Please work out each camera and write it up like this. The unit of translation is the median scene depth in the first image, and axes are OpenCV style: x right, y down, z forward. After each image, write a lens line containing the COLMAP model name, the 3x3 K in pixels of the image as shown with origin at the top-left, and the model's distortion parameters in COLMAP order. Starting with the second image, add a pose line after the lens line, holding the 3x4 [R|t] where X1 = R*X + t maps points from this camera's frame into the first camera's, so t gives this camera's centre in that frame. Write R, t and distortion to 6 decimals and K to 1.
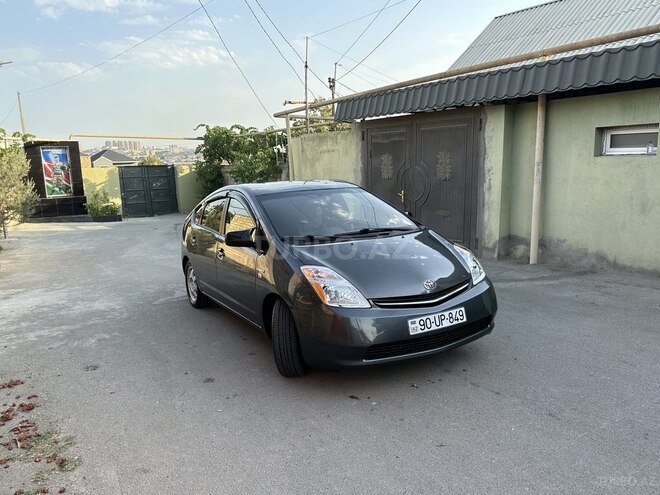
lens RADIAL K [[493.2, 0, 331.7], [0, 493.2, 259.8], [0, 0, 1]] dist [0.002798, -0.039658]
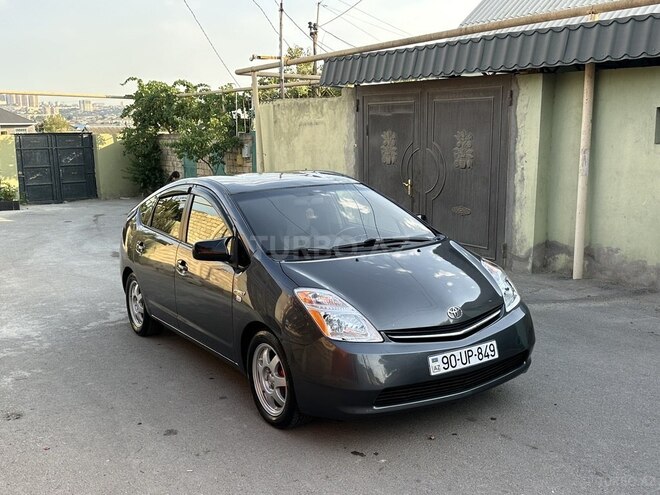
lens RADIAL K [[682.6, 0, 343.3], [0, 682.6, 247.9], [0, 0, 1]] dist [0.004929, -0.012772]
pose [[0.998155, 0.012705, 0.059372, -0.028846], [-0.011434, 0.999699, -0.021686, -0.017026], [-0.059630, 0.020967, 0.998000, -0.064048]]
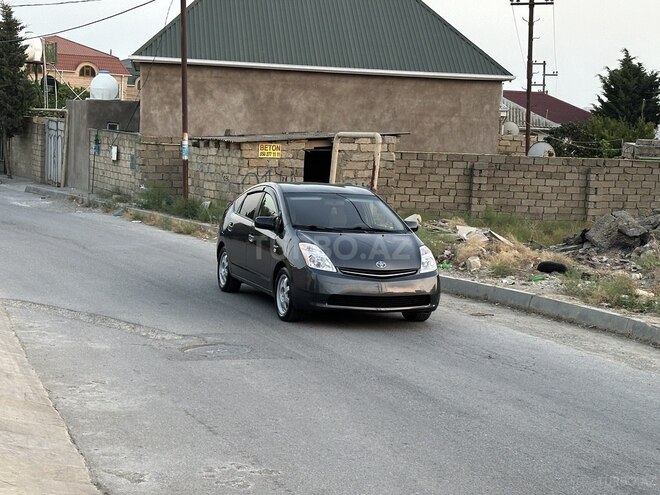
lens RADIAL K [[1135.8, 0, 330.0], [0, 1135.8, 247.5], [0, 0, 1]] dist [0.097929, -0.003416]
pose [[0.975998, 0.119208, -0.182255, 0.374017], [-0.134931, 0.987904, -0.076412, 0.158273], [0.170942, 0.099169, 0.980278, -1.339190]]
